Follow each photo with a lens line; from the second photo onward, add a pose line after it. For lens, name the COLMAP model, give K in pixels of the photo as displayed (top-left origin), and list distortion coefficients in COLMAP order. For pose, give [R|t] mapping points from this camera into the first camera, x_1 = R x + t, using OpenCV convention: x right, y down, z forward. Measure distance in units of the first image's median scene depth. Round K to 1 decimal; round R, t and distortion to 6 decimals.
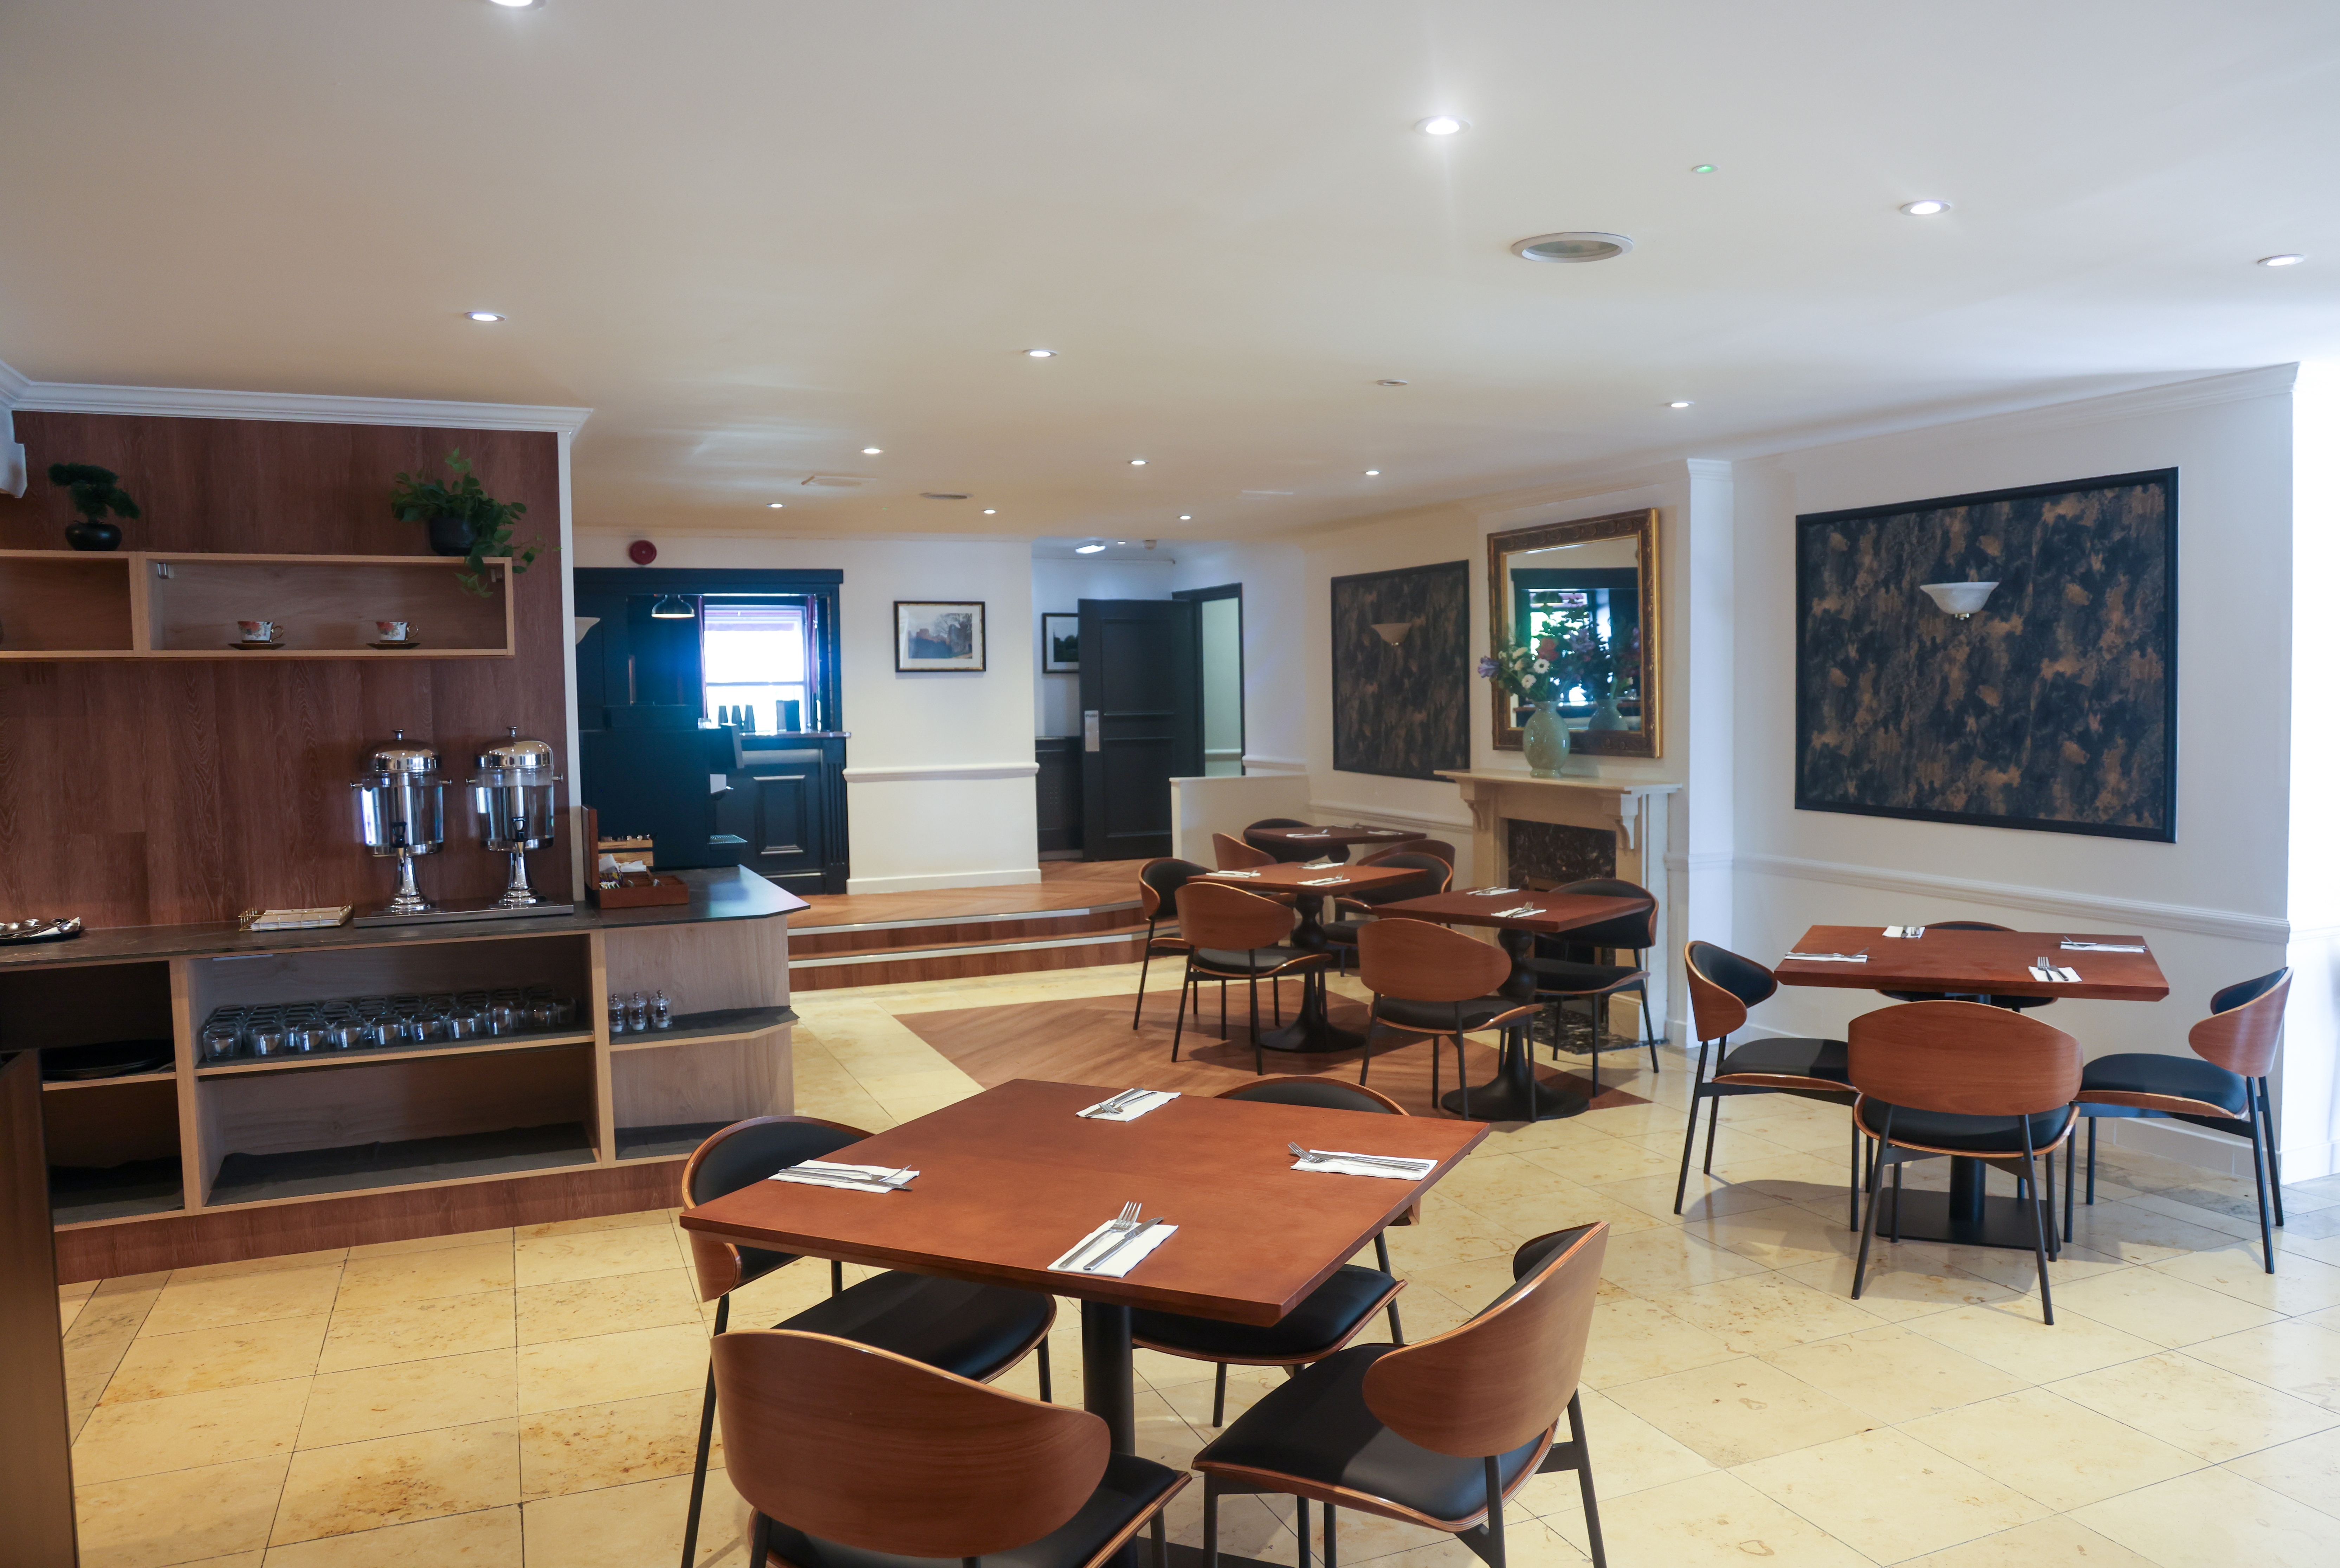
lens RADIAL K [[1718.4, 0, 1278.7], [0, 1718.4, 777.8], [0, 0, 1]] dist [-0.093777, 0.069197]
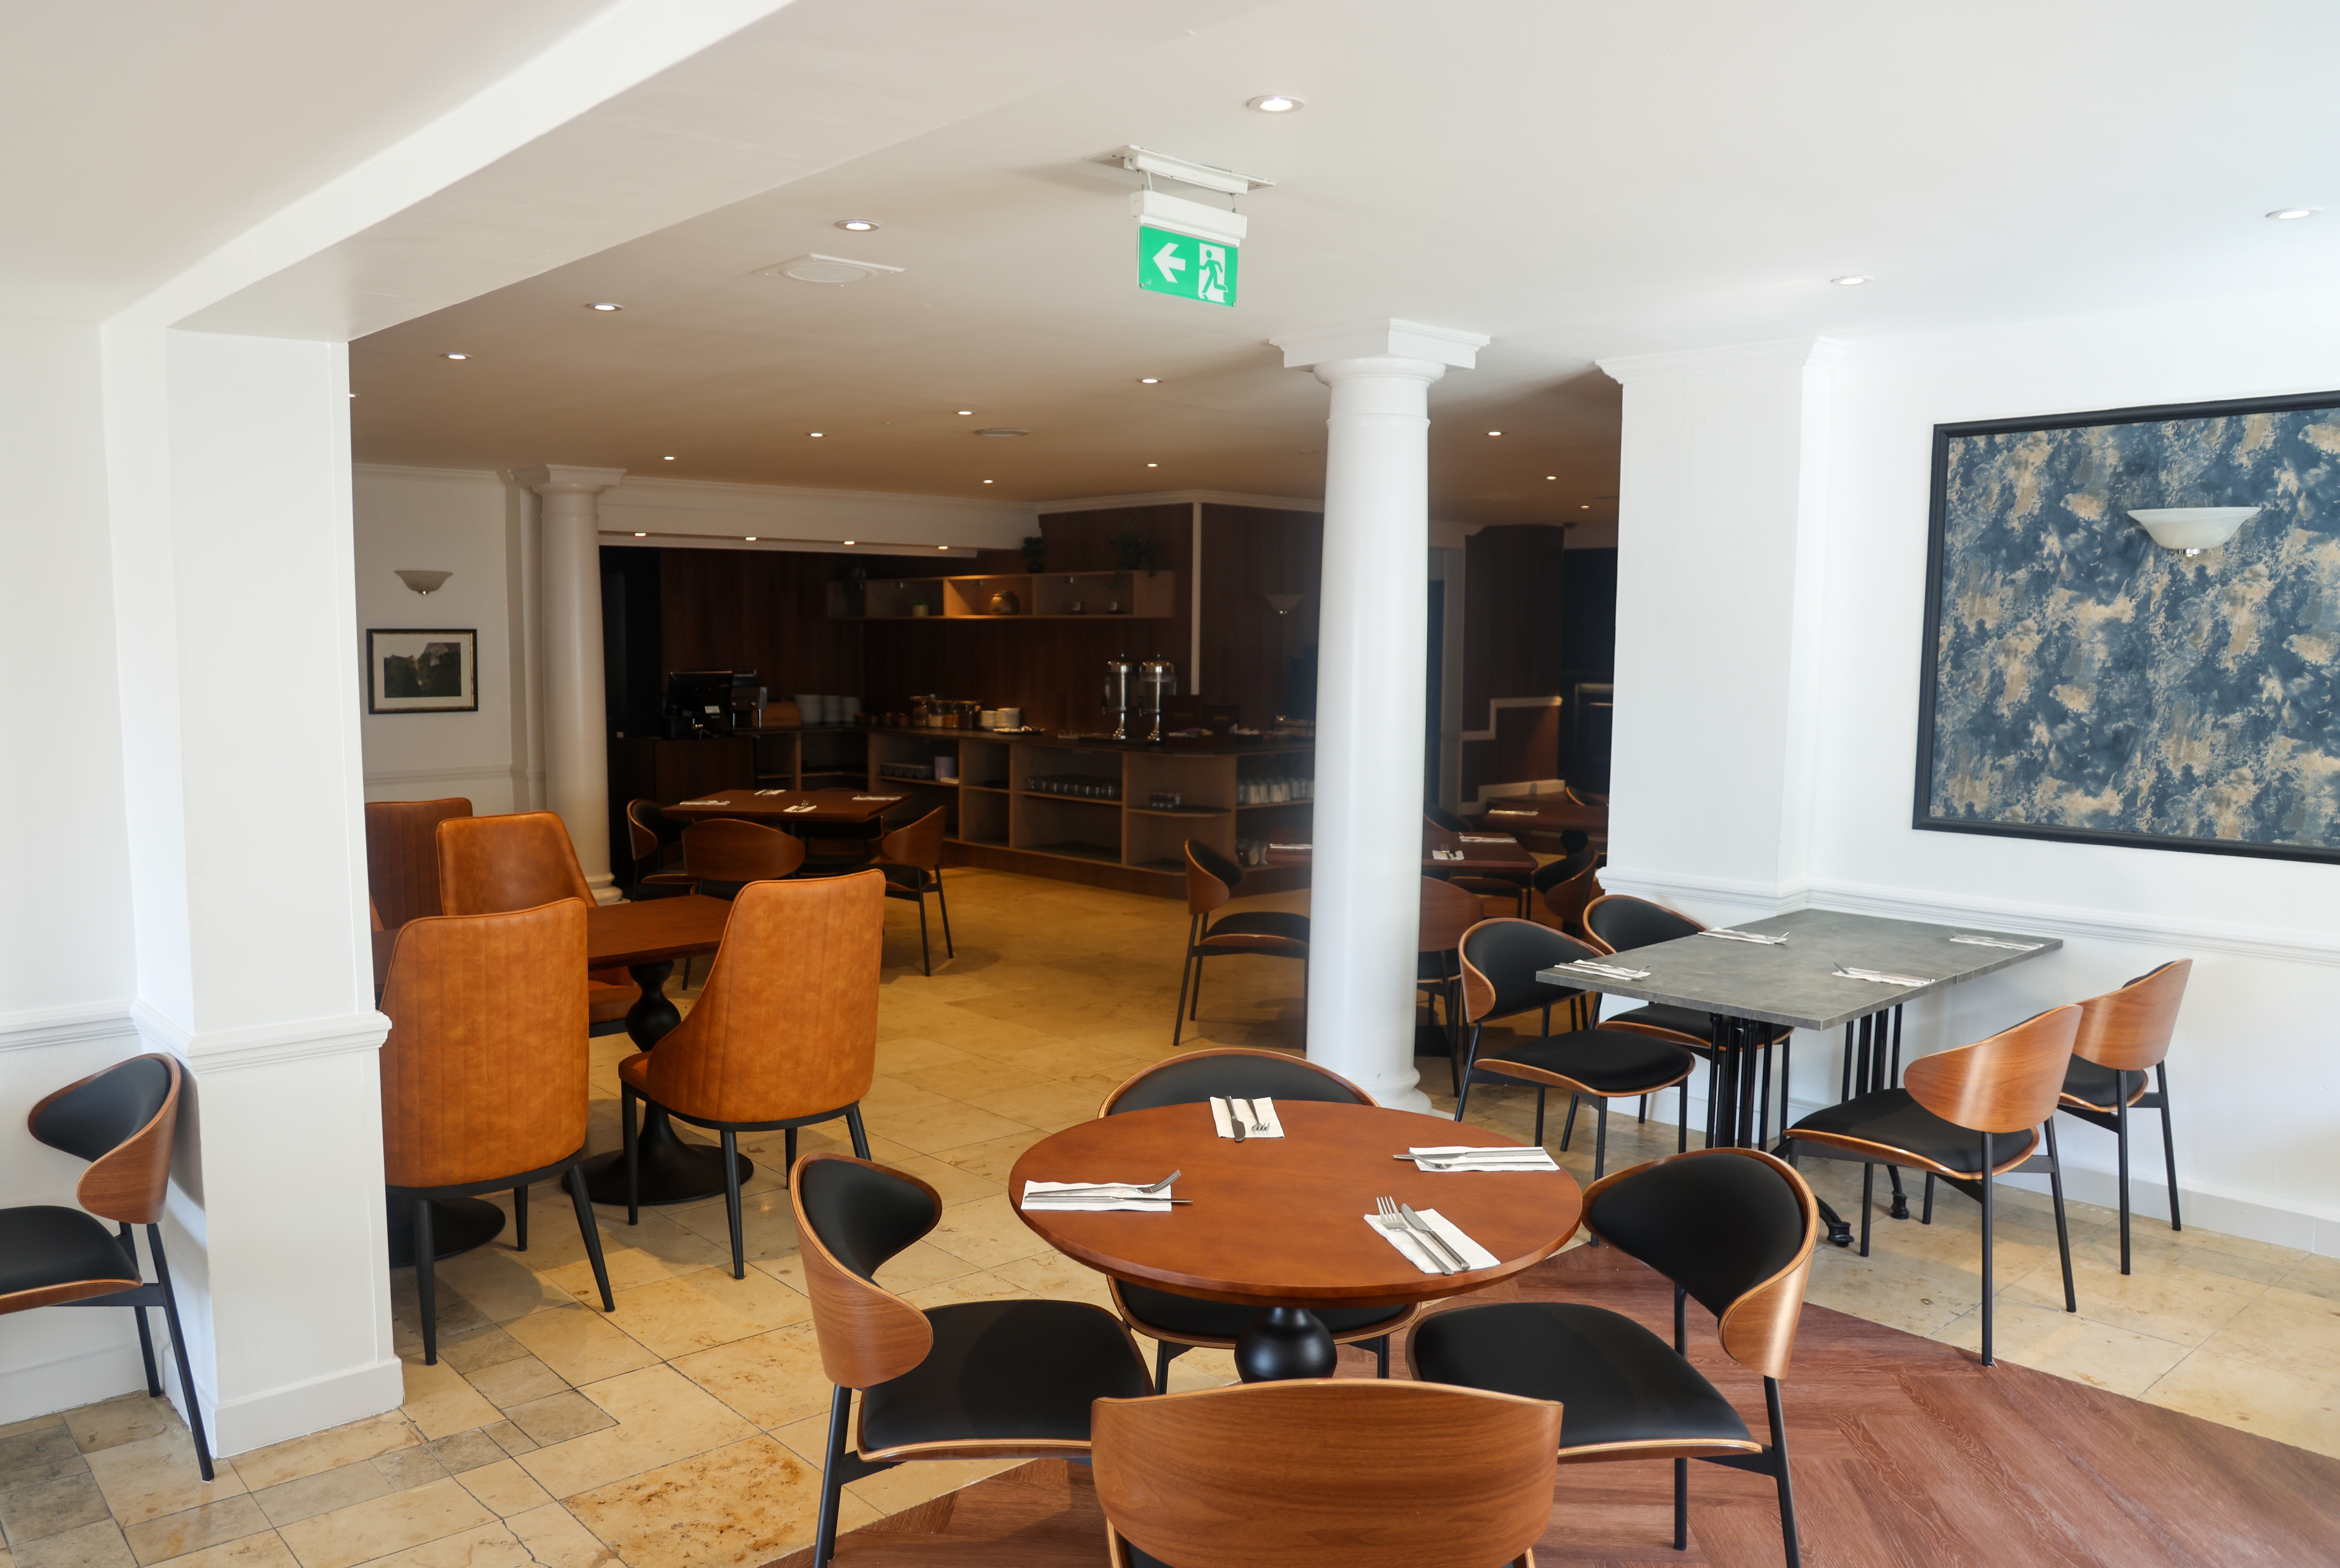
lens RADIAL K [[1718.4, 0, 1090.9], [0, 1718.4, 800.5], [0, 0, 1]] dist [-0.093777, 0.069197]
pose [[0.267523, 0.105802, -0.957725, 1.416872], [-0.058064, 0.993917, 0.093581, -0.039758], [0.961800, 0.030574, 0.272039, 0.347702]]
